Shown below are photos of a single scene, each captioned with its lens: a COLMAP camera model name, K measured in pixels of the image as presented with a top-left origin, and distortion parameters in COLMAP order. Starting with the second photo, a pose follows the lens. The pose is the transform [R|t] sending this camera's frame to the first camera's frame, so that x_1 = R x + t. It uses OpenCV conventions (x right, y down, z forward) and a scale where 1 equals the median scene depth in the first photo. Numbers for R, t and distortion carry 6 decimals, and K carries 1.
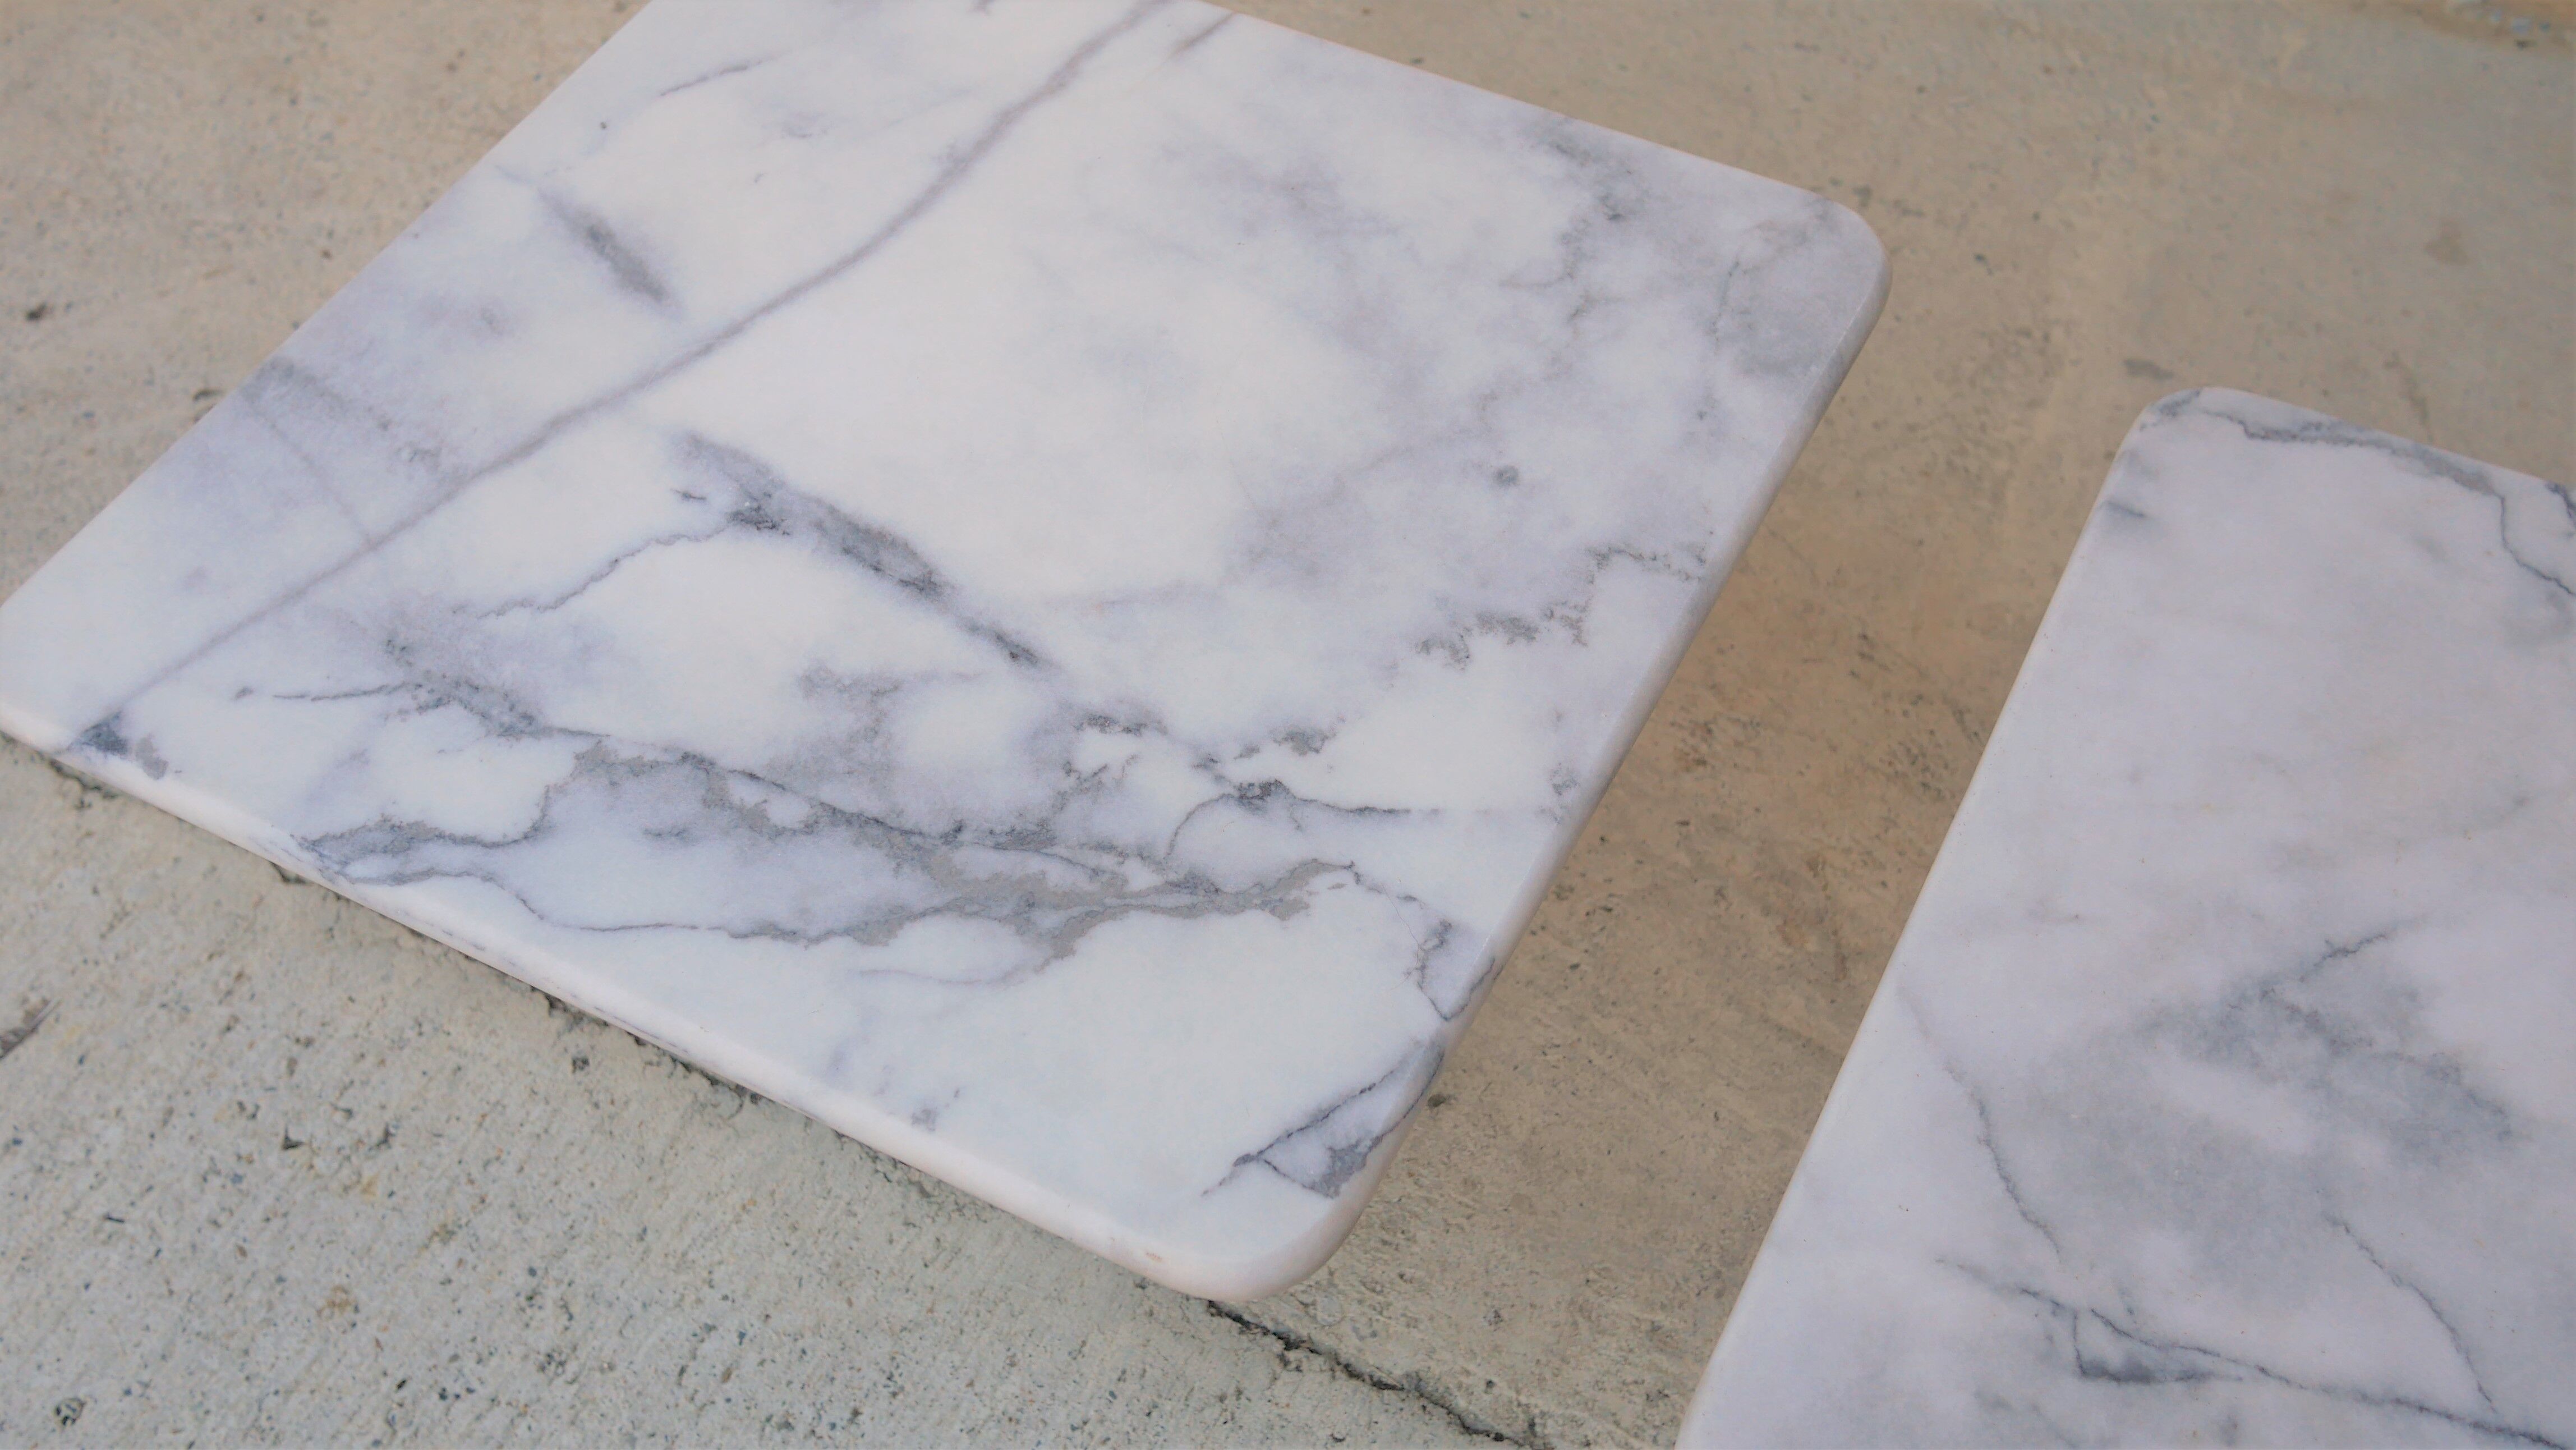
lens RADIAL K [[2892.0, 0, 1272.0], [0, 2892.0, 724.3], [0, 0, 1]] dist [-0.024618, 0.008572]
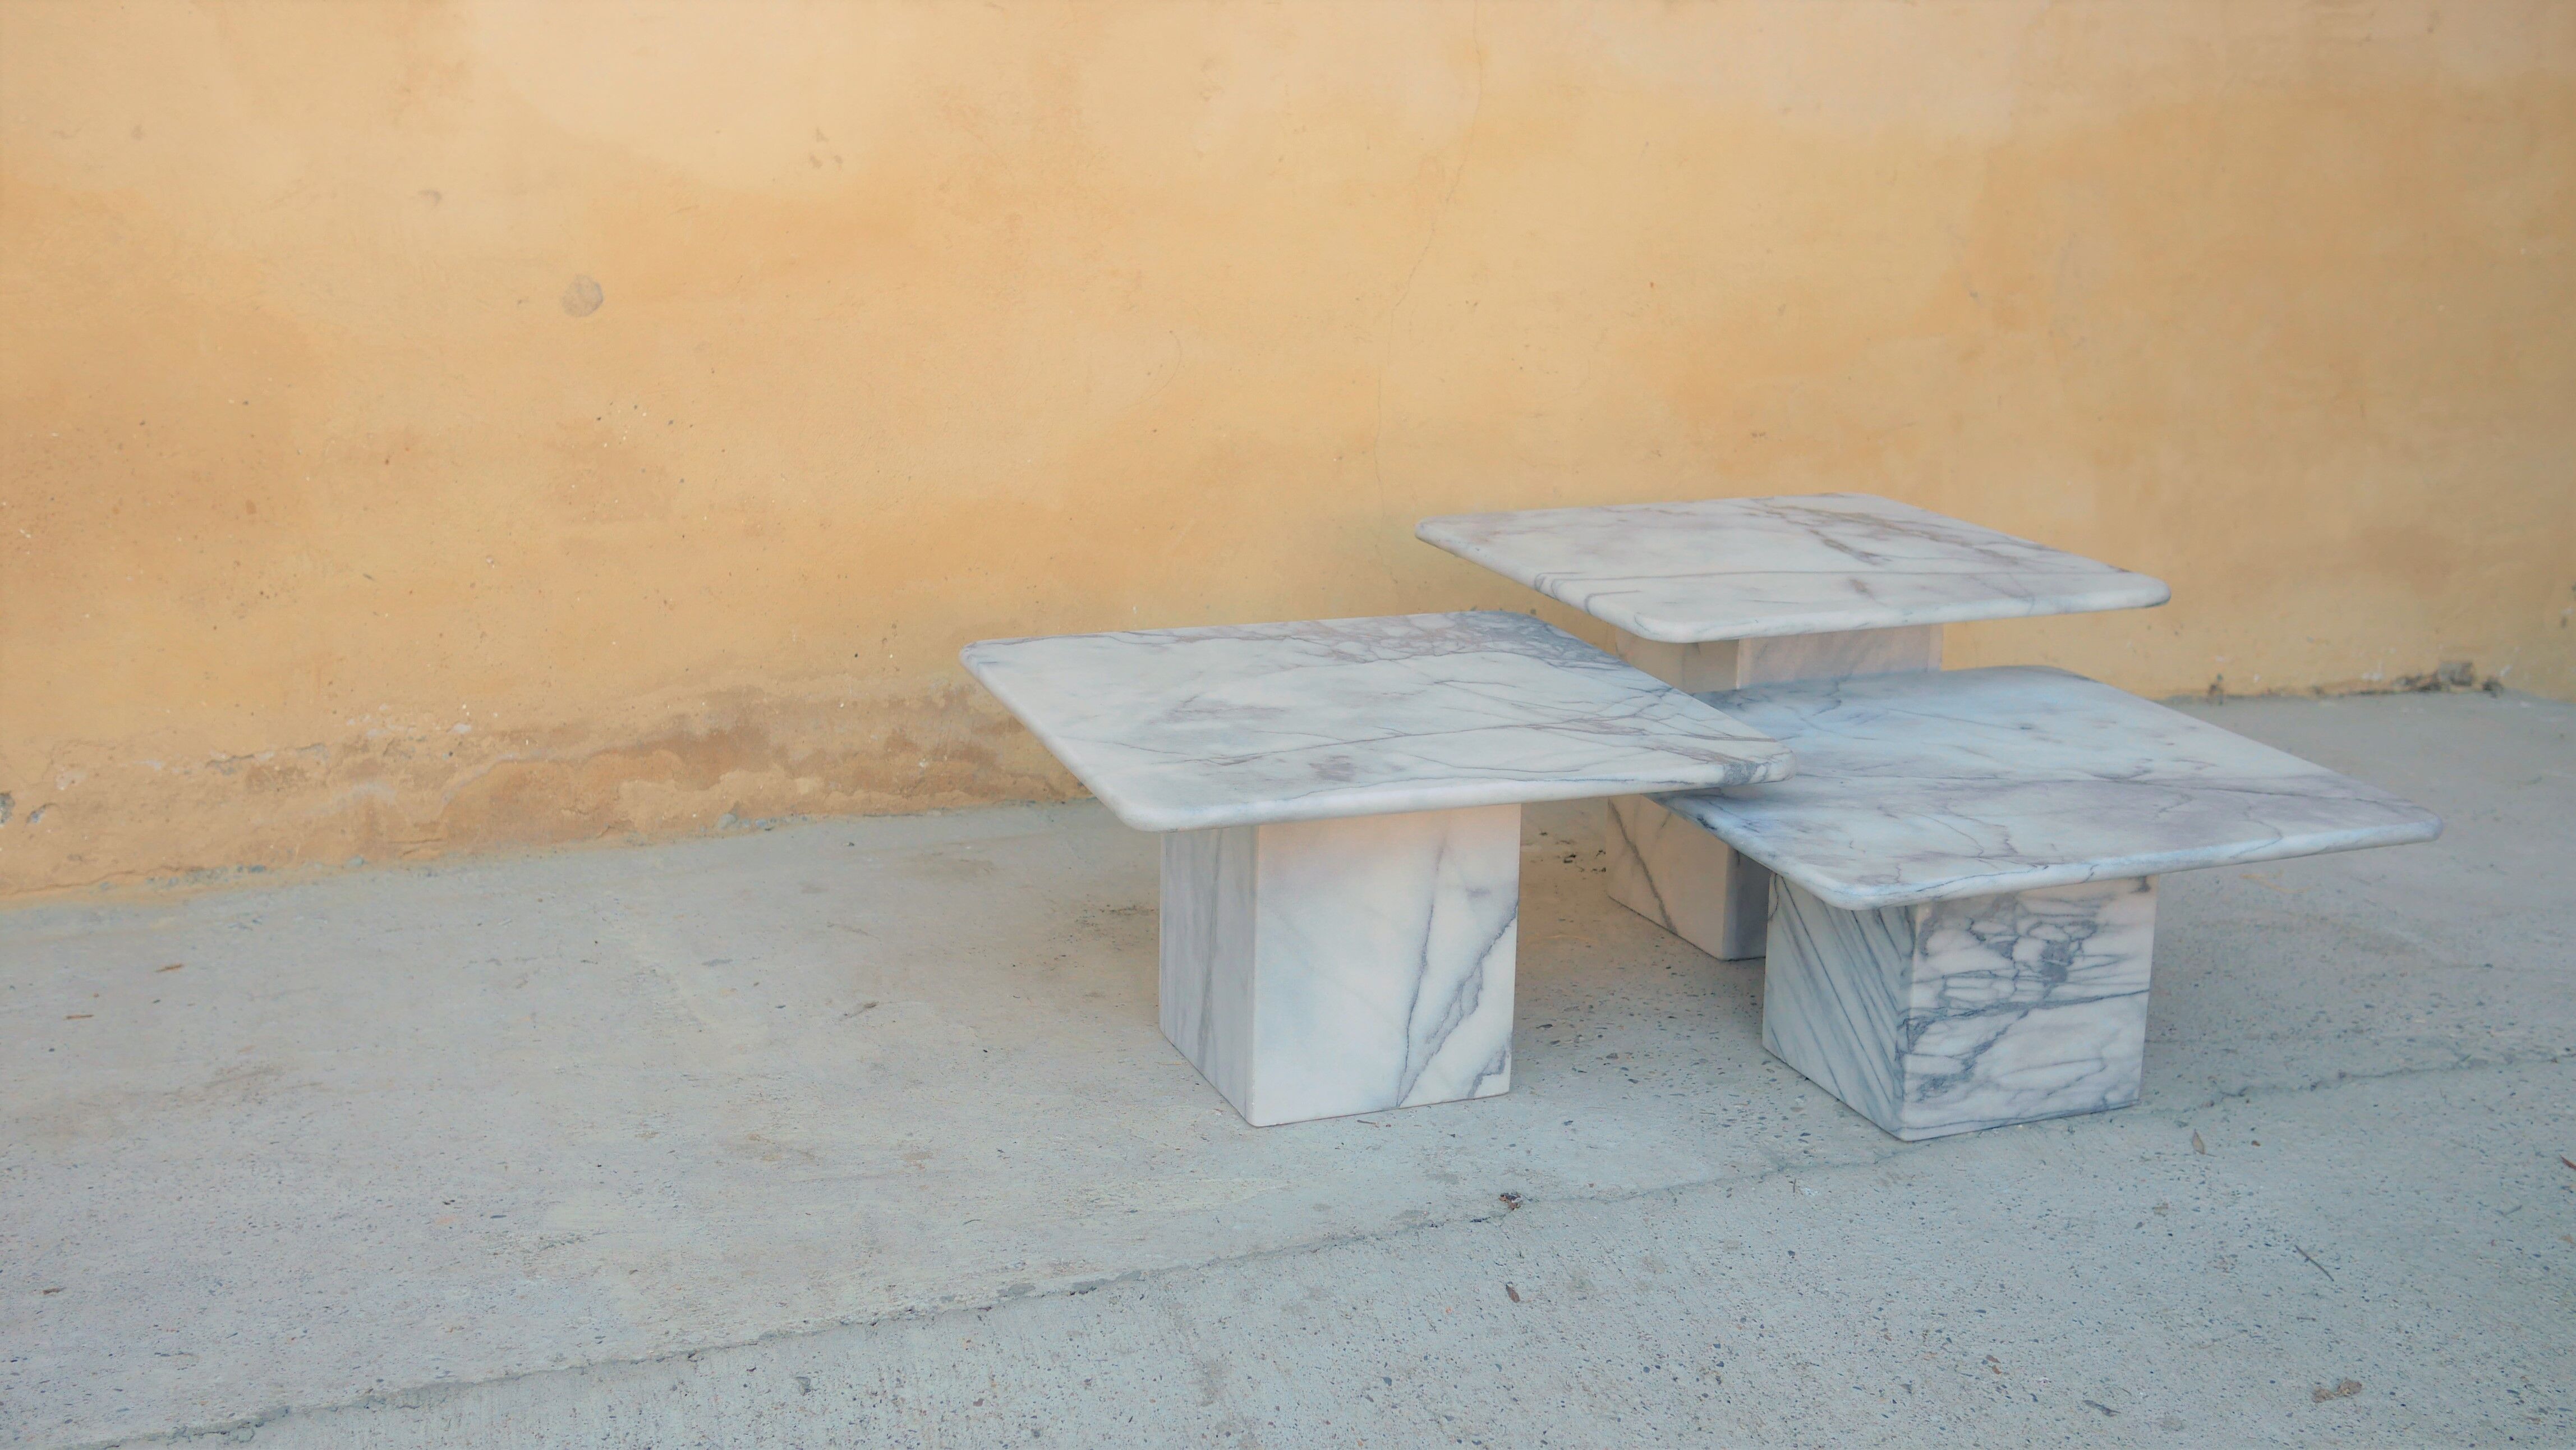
lens RADIAL K [[2879.1, 0, 1288.0], [0, 2879.1, 725.0], [0, 0, 1]] dist [-0.026595, 0.043075]
pose [[0.663498, -0.176874, 0.726971, -0.880122], [0.560464, 0.761175, -0.326333, 0.665799], [-0.495632, 0.623962, 0.604170, -0.332236]]
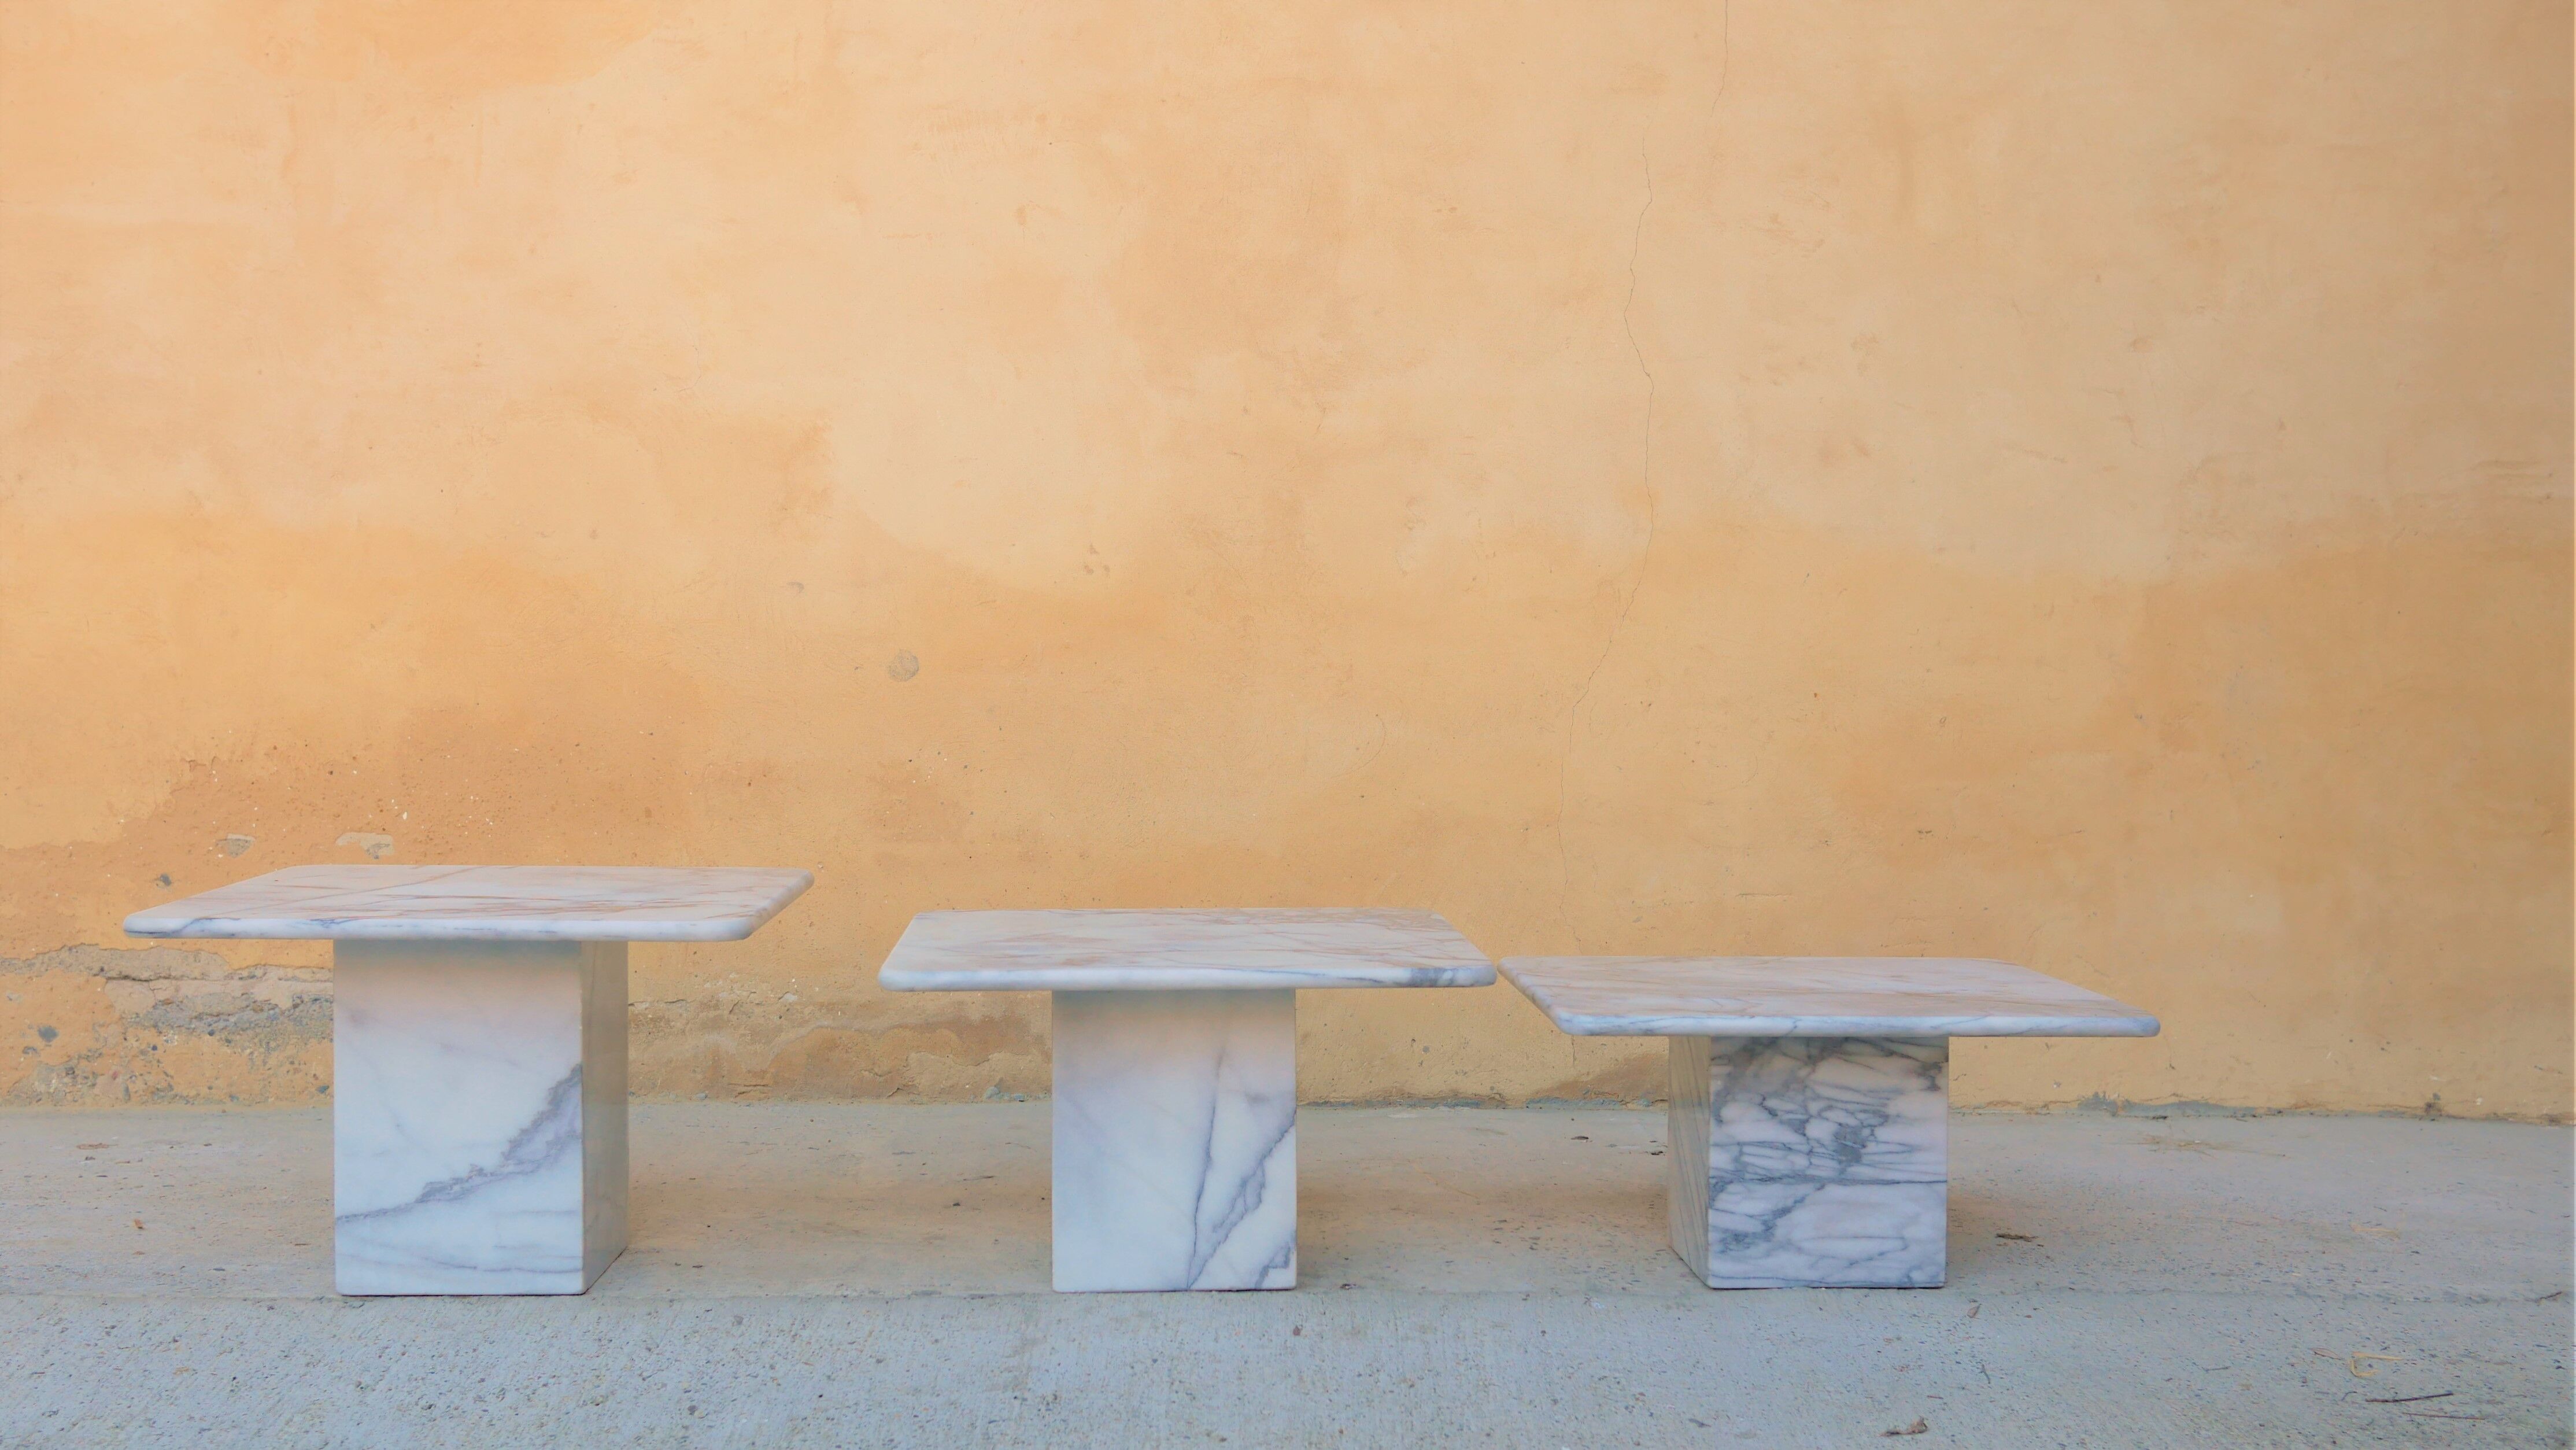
lens RADIAL K [[2967.1, 0, 1279.1], [0, 2967.1, 713.7], [0, 0, 1]] dist [-0.029897, 0.032801]
pose [[0.864062, 0.010463, 0.503276, -0.736178], [0.371056, 0.662375, -0.650828, 1.568668], [-0.340167, 0.749100, 0.568450, -0.750726]]
